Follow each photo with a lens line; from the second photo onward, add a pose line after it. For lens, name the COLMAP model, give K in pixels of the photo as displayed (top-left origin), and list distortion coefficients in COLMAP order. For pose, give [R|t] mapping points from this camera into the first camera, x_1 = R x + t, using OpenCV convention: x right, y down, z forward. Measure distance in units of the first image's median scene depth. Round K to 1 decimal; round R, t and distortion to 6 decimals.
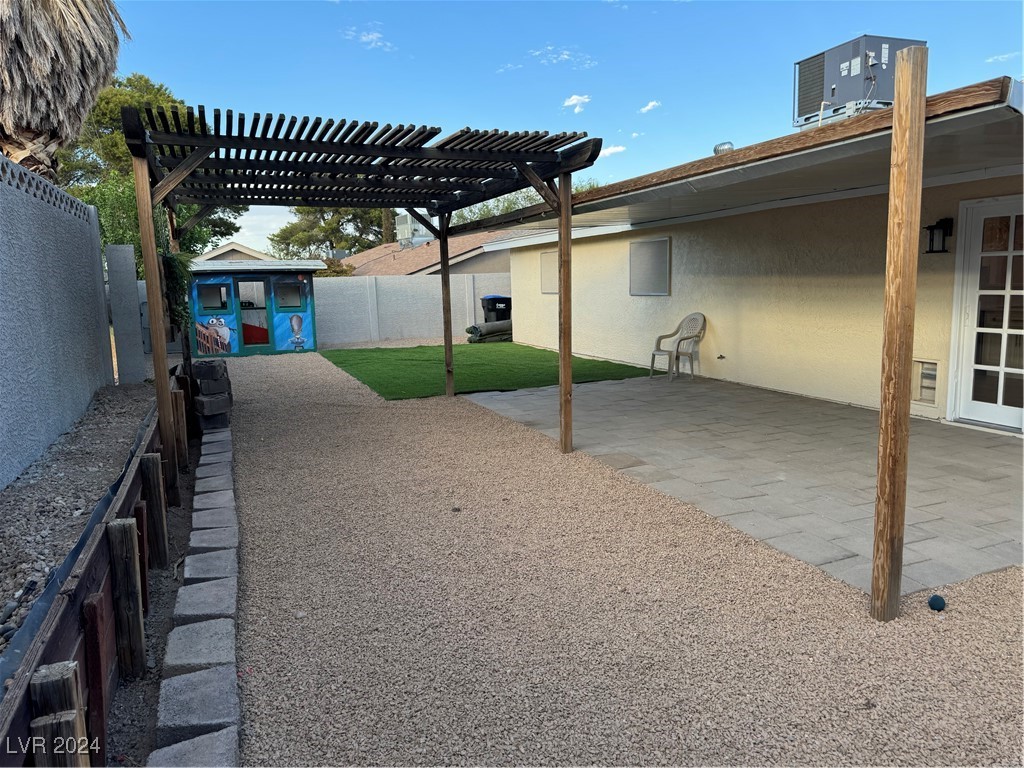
lens RADIAL K [[724.7, 0, 515.3], [0, 724.7, 385.2], [0, 0, 1]] dist [0.057619, -0.071463]
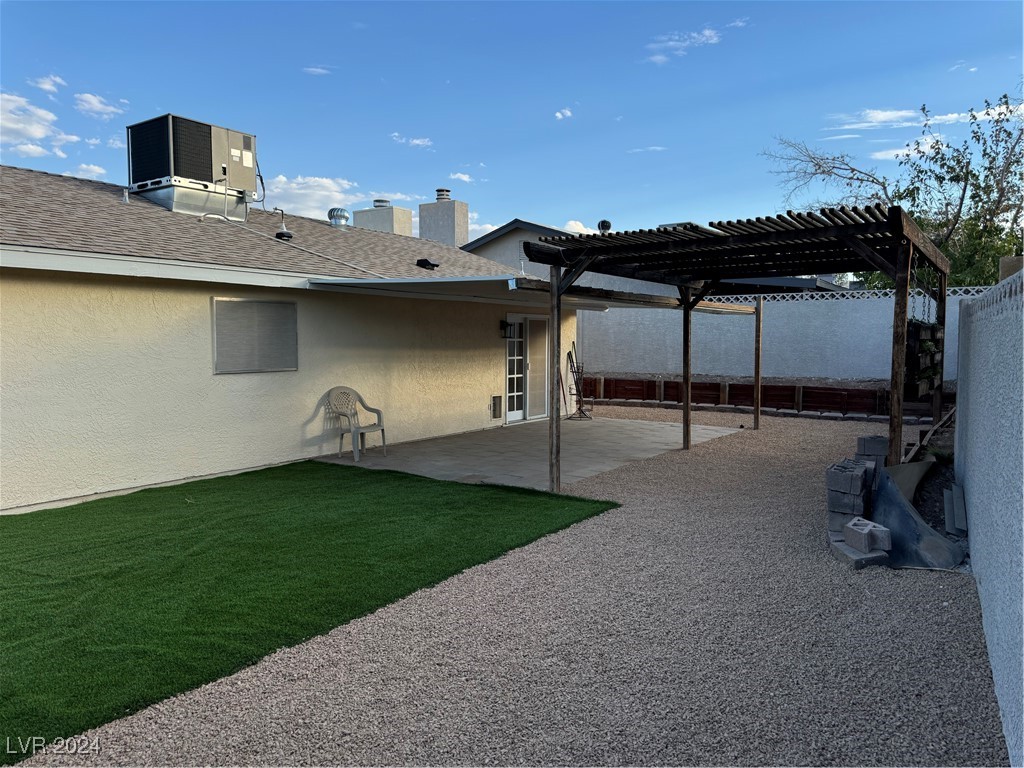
lens RADIAL K [[716.4, 0, 502.9], [0, 716.4, 387.4], [0, 0, 1]] dist [0.121145, -0.150892]
pose [[-0.547641, -0.027546, 0.836260, -0.761257], [0.134879, 0.983480, 0.120723, -0.214705], [-0.825771, 0.178906, -0.534879, 1.551601]]
